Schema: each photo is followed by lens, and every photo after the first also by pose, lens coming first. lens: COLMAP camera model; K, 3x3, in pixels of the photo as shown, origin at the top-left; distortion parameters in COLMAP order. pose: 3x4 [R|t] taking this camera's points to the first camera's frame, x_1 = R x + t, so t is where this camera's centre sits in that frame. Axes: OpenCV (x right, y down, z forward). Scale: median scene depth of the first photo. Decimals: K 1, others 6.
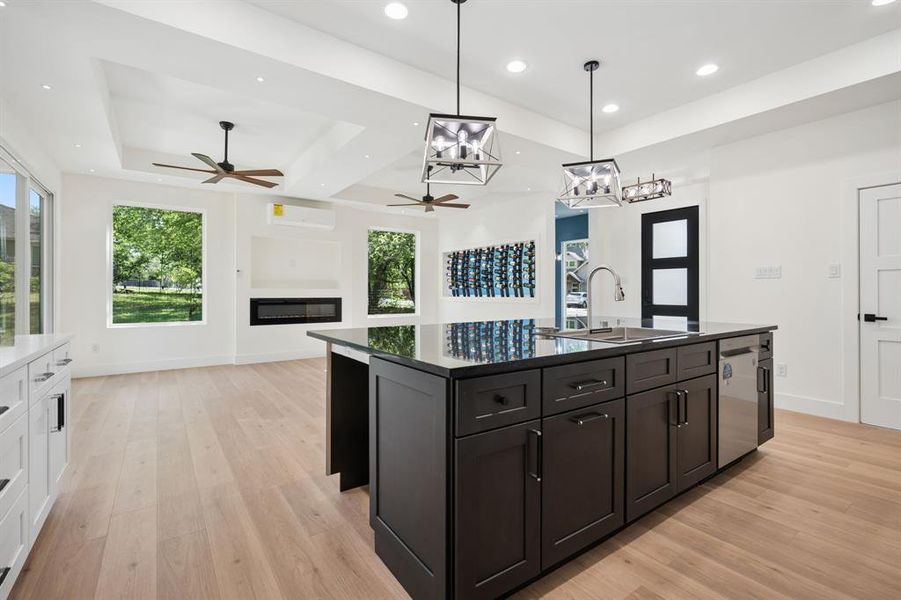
lens RADIAL K [[403.0, 0, 450.1], [0, 403.0, 302.5], [0, 0, 1]] dist [-0.004262, 0.001075]
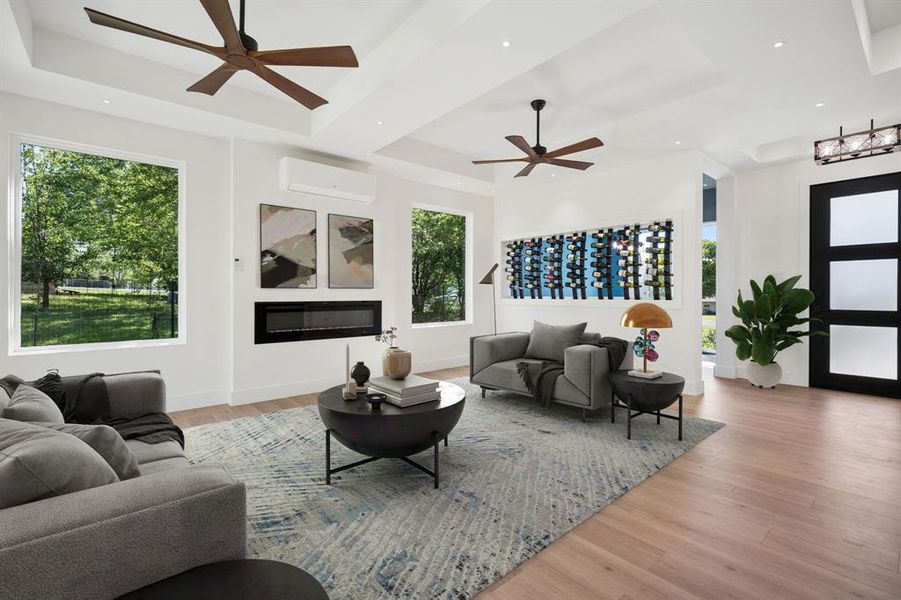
lens RADIAL K [[403.0, 0, 444.7], [0, 403.0, 294.9], [0, 0, 1]] dist [-0.004262, 0.001075]
pose [[0.997788, -0.000153, 0.066472, -0.182726], [0.001654, 0.999745, -0.022527, -0.005146], [-0.066452, 0.022587, 0.997534, 0.258462]]
